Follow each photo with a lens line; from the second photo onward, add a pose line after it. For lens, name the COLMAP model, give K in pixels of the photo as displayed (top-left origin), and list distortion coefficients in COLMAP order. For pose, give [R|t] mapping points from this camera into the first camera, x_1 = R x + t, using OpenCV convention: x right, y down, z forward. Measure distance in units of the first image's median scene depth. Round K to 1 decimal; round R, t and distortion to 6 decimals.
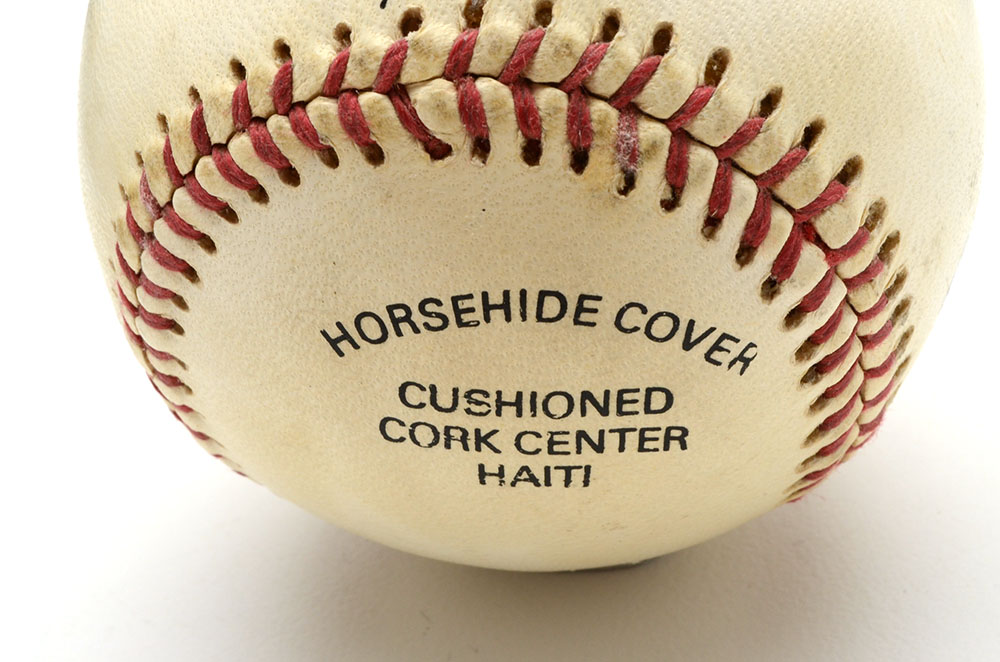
lens RADIAL K [[2156.5, 0, 495.9], [0, 2156.5, 331.4], [0, 0, 1]] dist [0.088348, 0.000000]
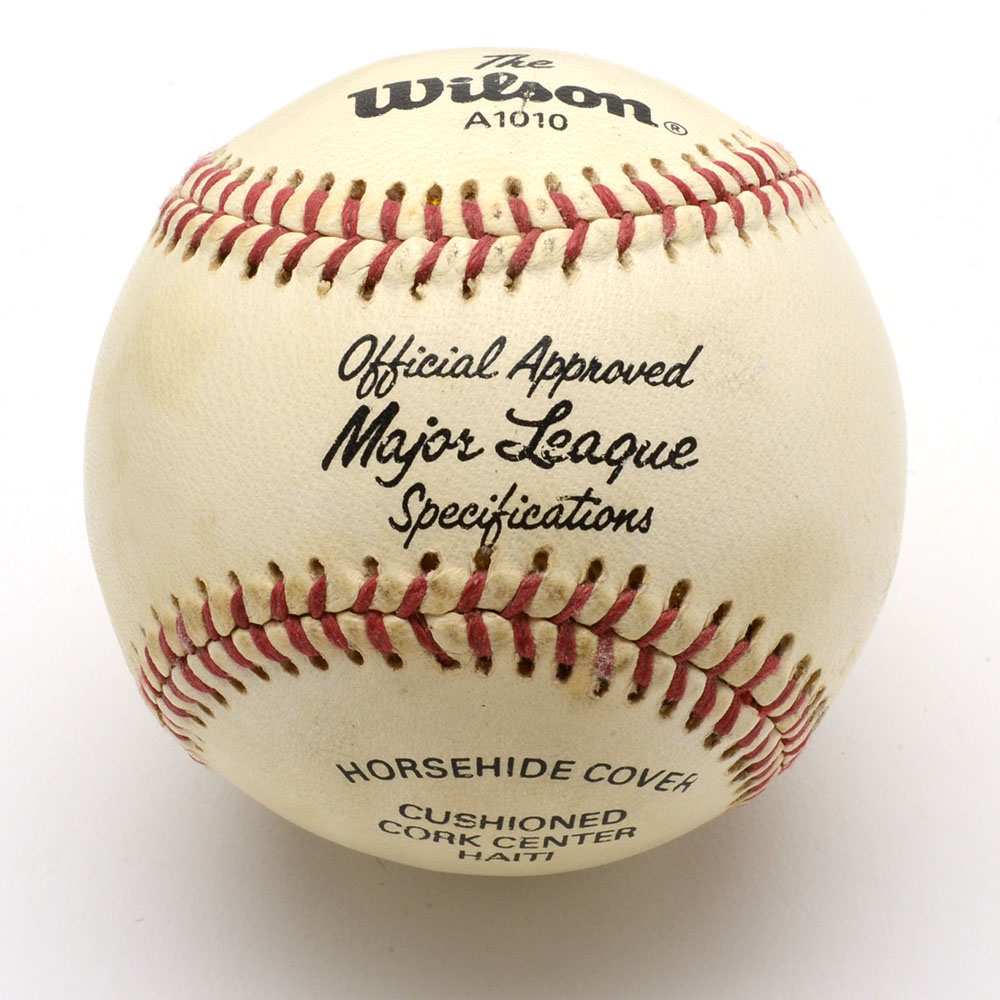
lens RADIAL K [[3307.2, 0, 502.0], [0, 3307.2, 499.8], [0, 0, 1]] dist [0.160976, 0.000000]
pose [[0.995533, 0.010960, 0.093777, -0.167226], [-0.039311, 0.951167, 0.306165, -0.719990], [-0.085842, -0.308483, 0.947349, -0.712709]]
